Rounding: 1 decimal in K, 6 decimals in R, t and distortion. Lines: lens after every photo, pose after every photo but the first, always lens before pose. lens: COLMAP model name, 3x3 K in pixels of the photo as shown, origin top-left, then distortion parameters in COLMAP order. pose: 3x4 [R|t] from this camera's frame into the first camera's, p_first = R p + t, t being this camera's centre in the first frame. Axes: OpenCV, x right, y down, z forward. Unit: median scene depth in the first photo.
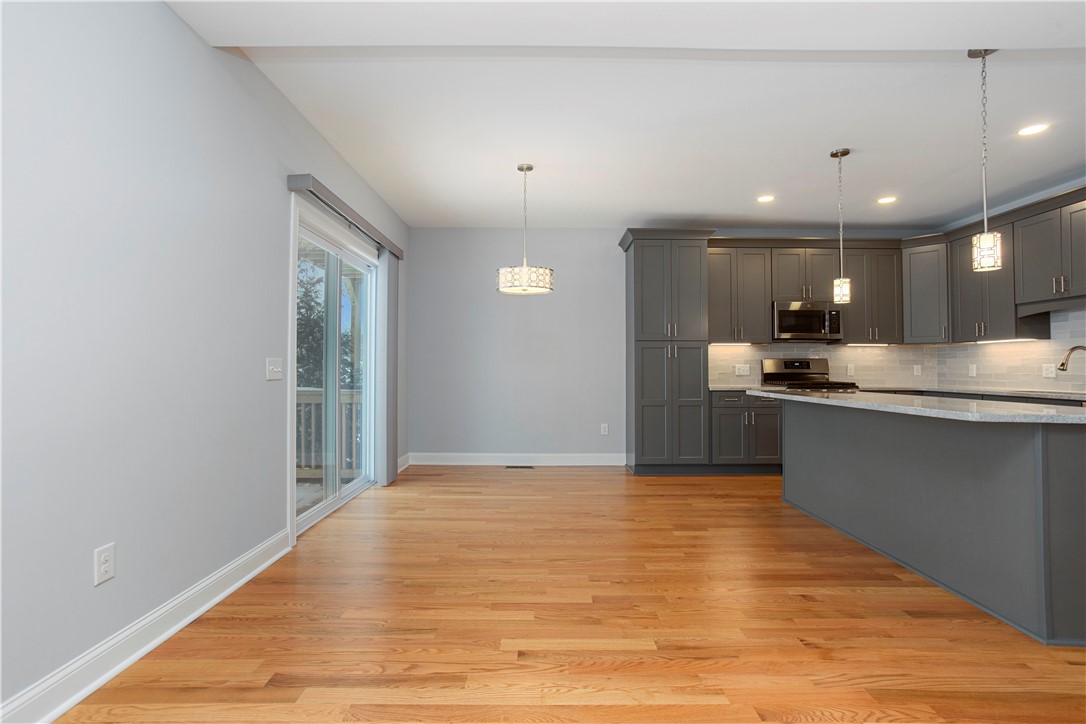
lens RADIAL K [[523.5, 0, 540.6], [0, 523.5, 351.9], [0, 0, 1]] dist [-0.046326, 0.027539]
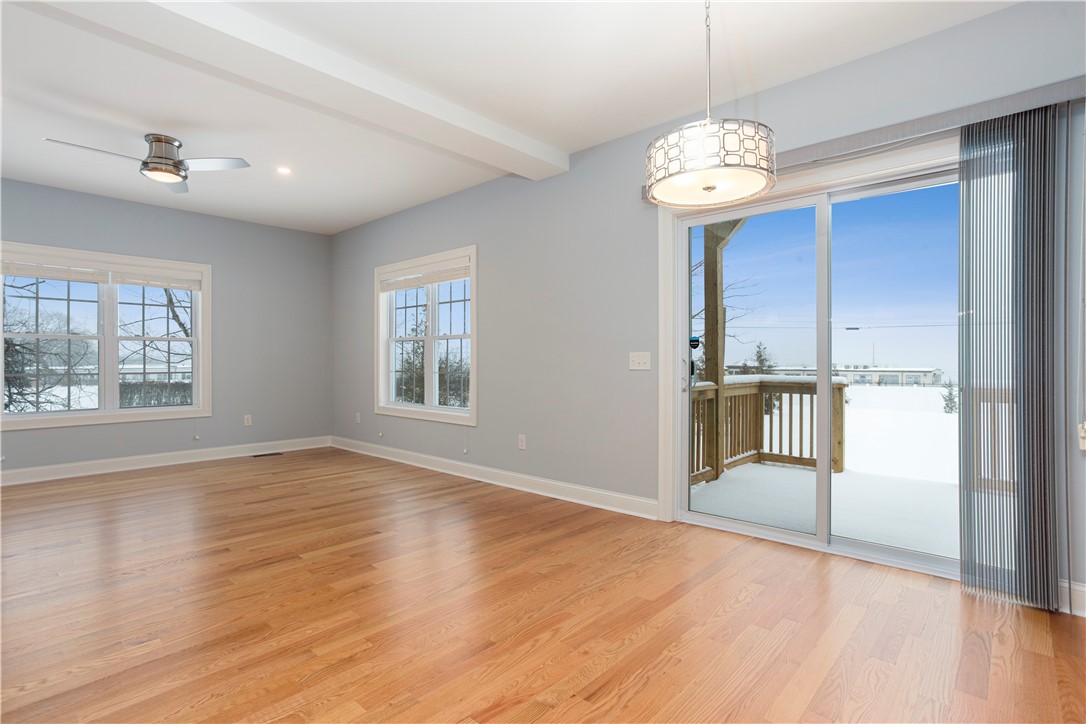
lens RADIAL K [[534.9, 0, 543.0], [0, 534.9, 362.0], [0, 0, 1]] dist [-0.051773, 0.031476]
pose [[-0.665784, -0.002510, -0.746140, 0.378246], [0.020712, 0.999547, -0.021844, 0.036561], [0.745857, -0.029998, -0.665430, 1.088217]]
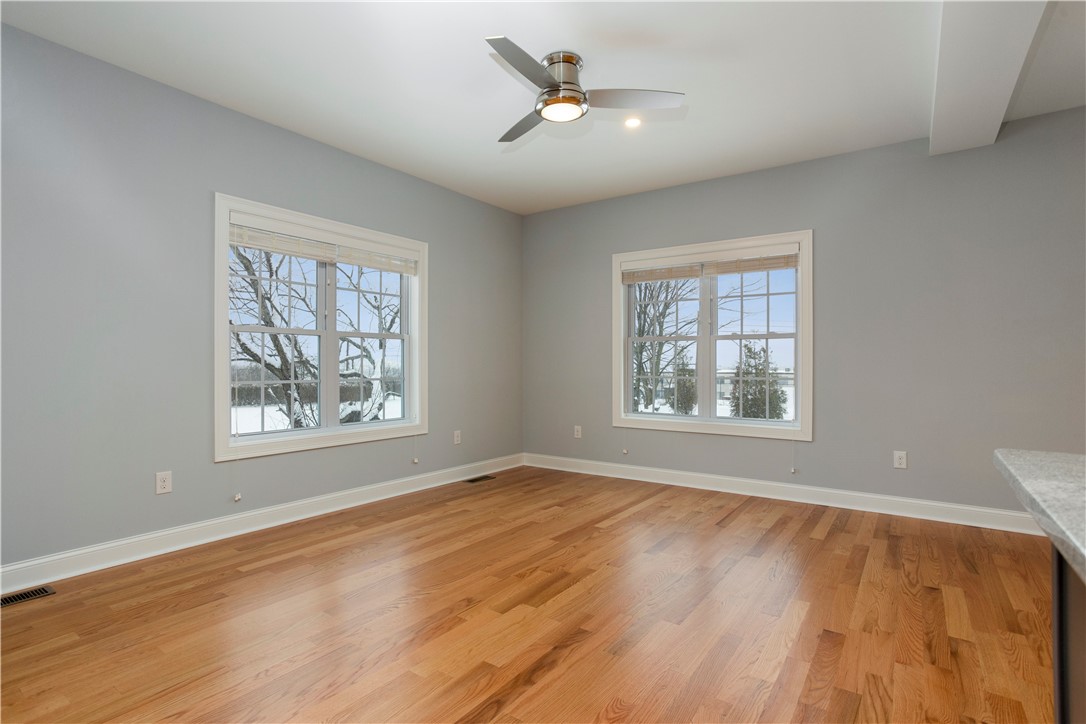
lens RADIAL K [[539.0, 0, 541.7], [0, 539.0, 345.2], [0, 0, 1]] dist [-0.052219, 0.032233]
pose [[-0.570941, -0.033526, -0.820306, 0.683687], [0.021097, 0.998237, -0.055481, 0.016913], [0.820720, -0.048982, -0.569227, 0.418049]]
